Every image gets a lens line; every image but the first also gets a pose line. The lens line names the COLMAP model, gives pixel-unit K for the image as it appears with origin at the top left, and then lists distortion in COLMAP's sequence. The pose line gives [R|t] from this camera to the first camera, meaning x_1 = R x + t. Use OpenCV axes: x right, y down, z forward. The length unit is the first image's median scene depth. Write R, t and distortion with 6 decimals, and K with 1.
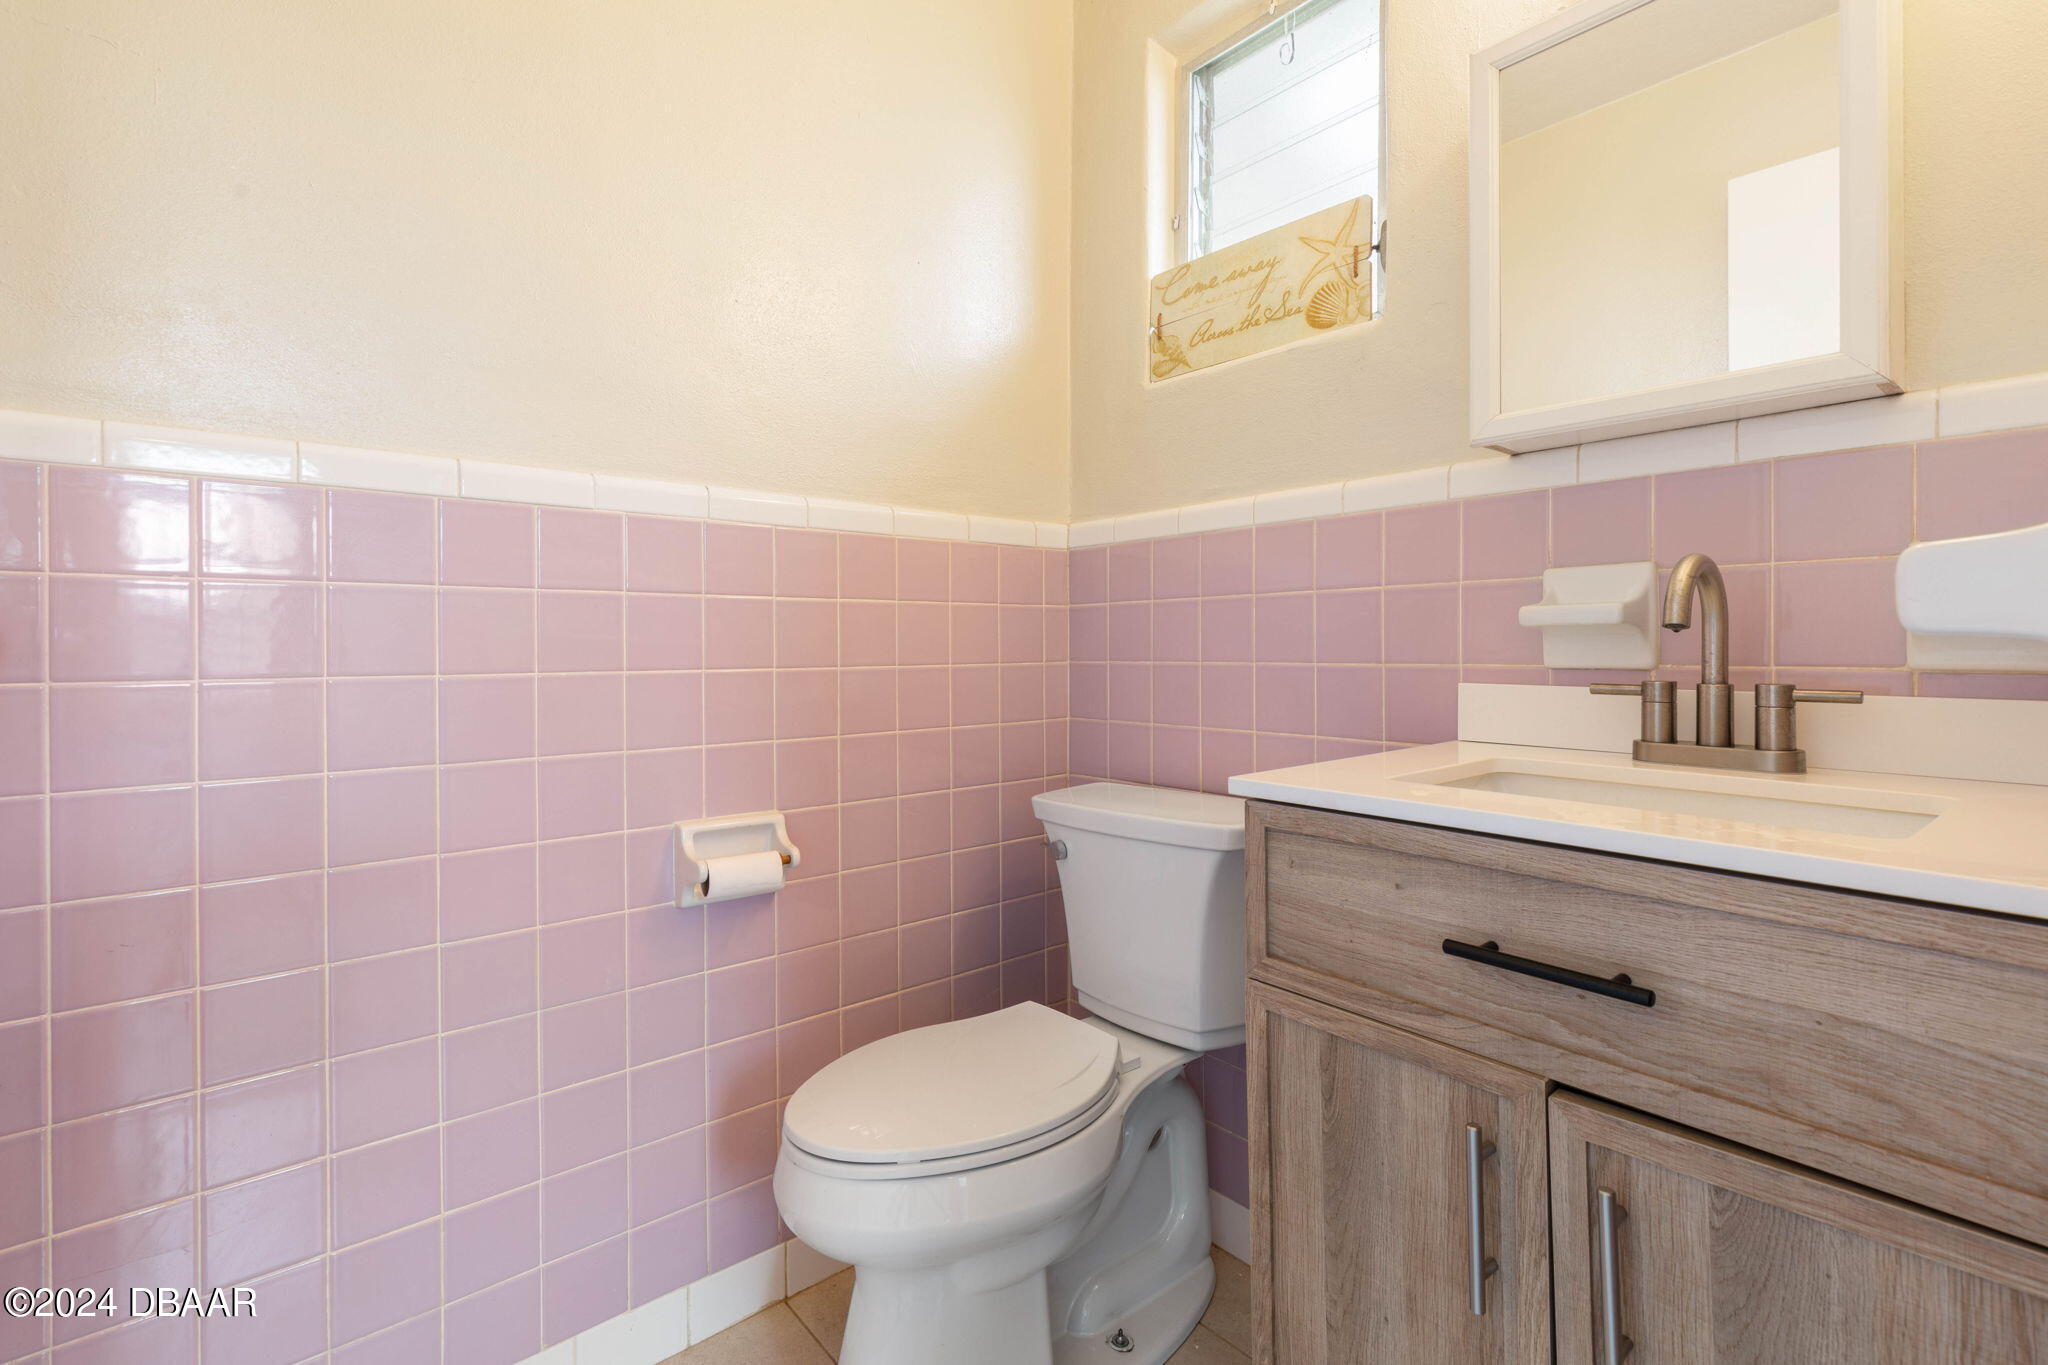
lens RADIAL K [[934.6, 0, 1038.4], [0, 934.6, 651.2], [0, 0, 1]] dist [0.005797, 0.000020]
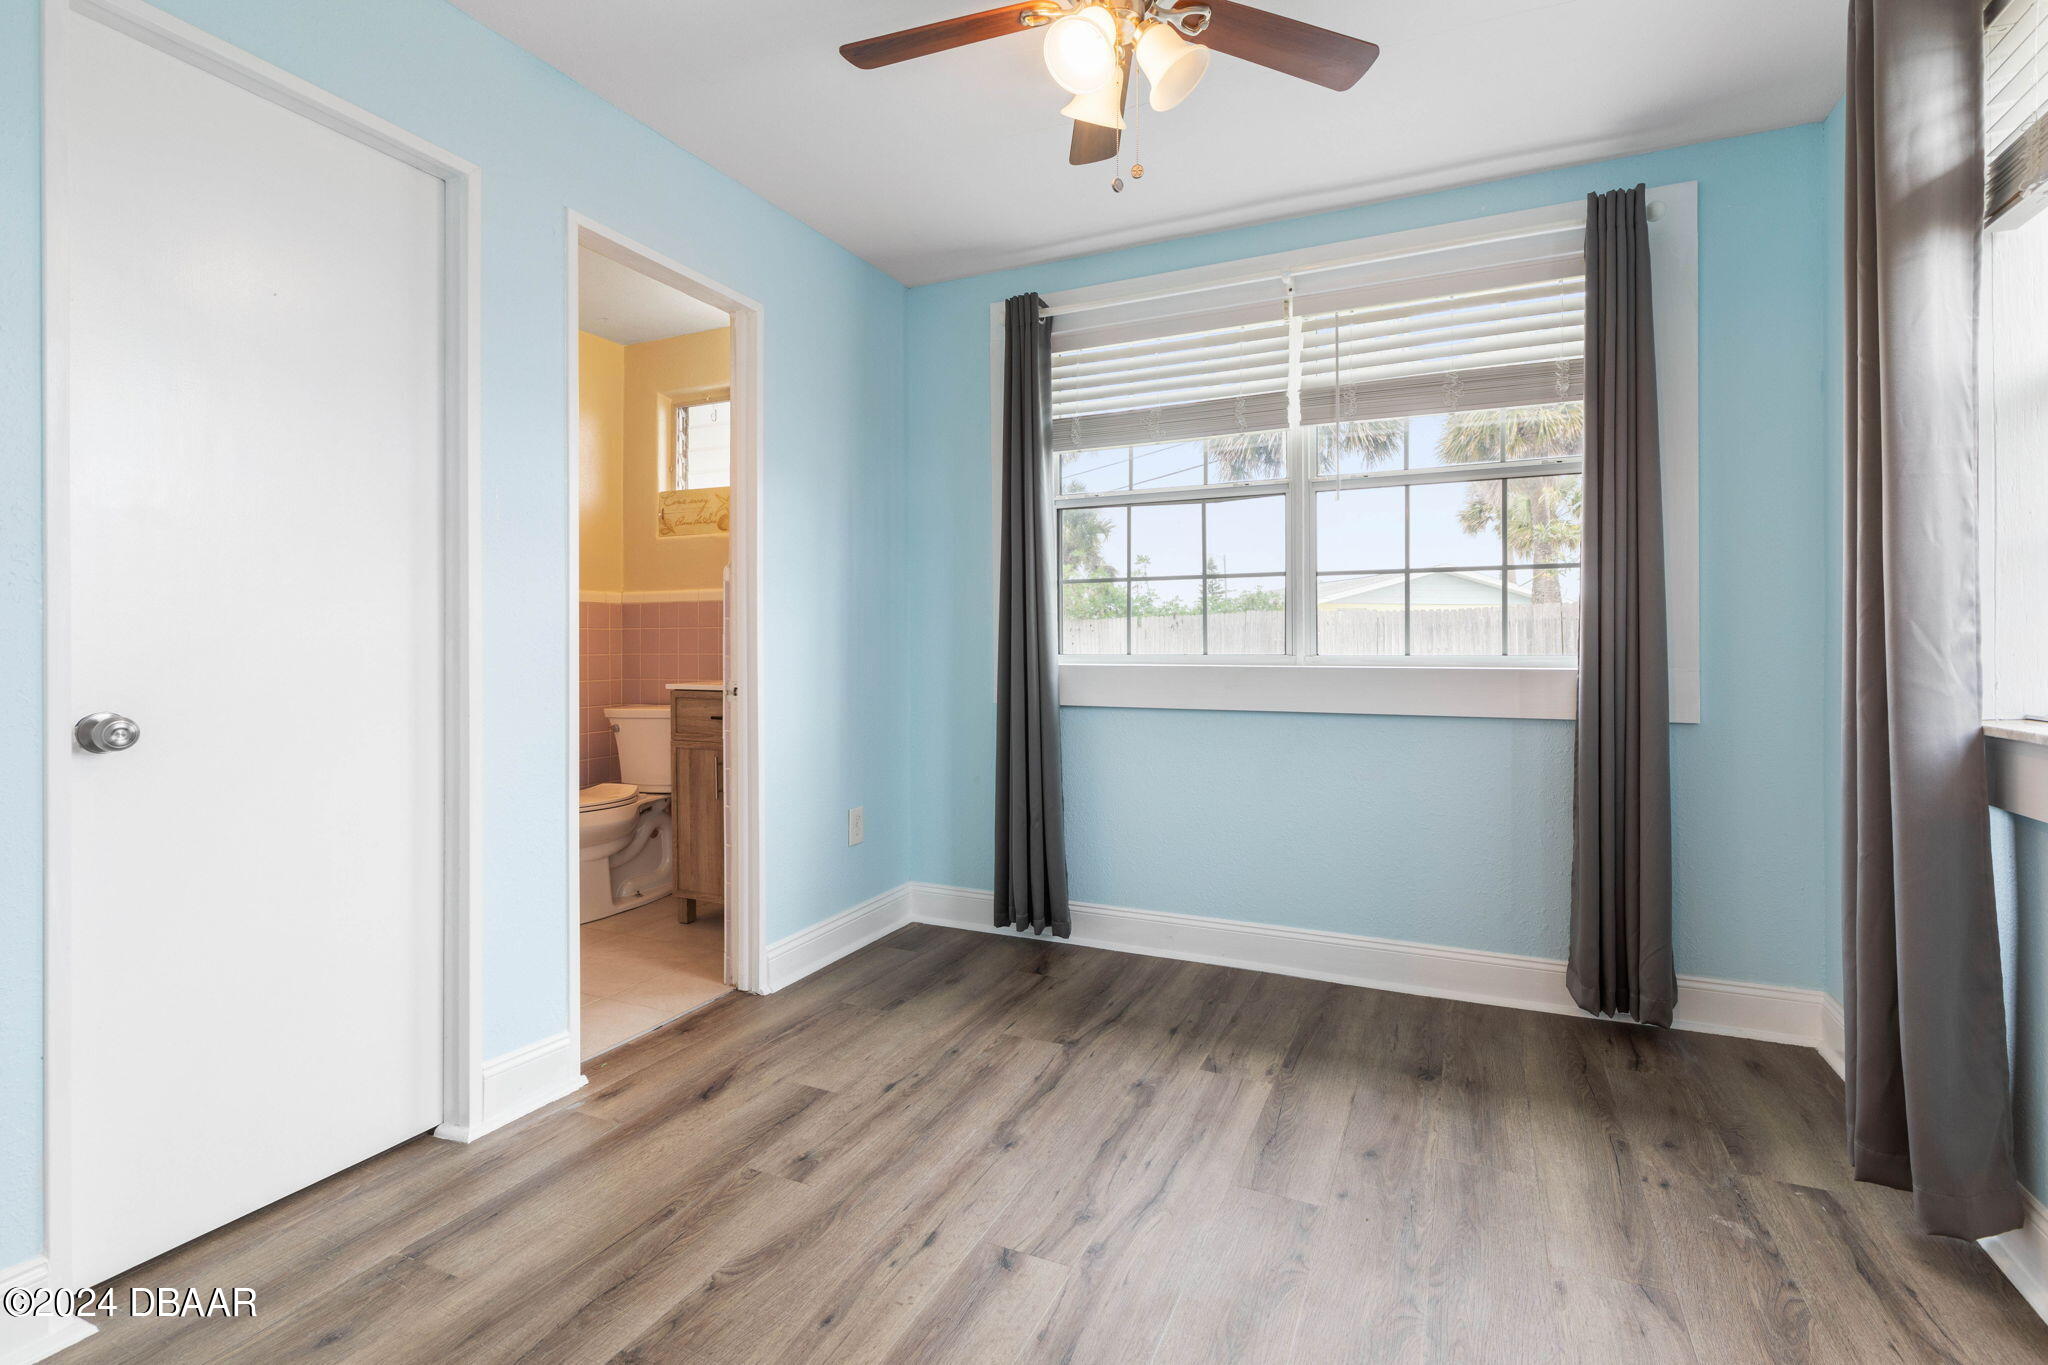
lens RADIAL K [[934.6, 0, 1038.4], [0, 934.6, 651.2], [0, 0, 1]] dist [0.005797, 0.000020]
pose [[0.908644, 0.001194, 0.417571, 0.003327], [-0.000659, 0.999999, -0.001426, 0.007048], [-0.417572, 0.001020, 0.908643, -1.690190]]
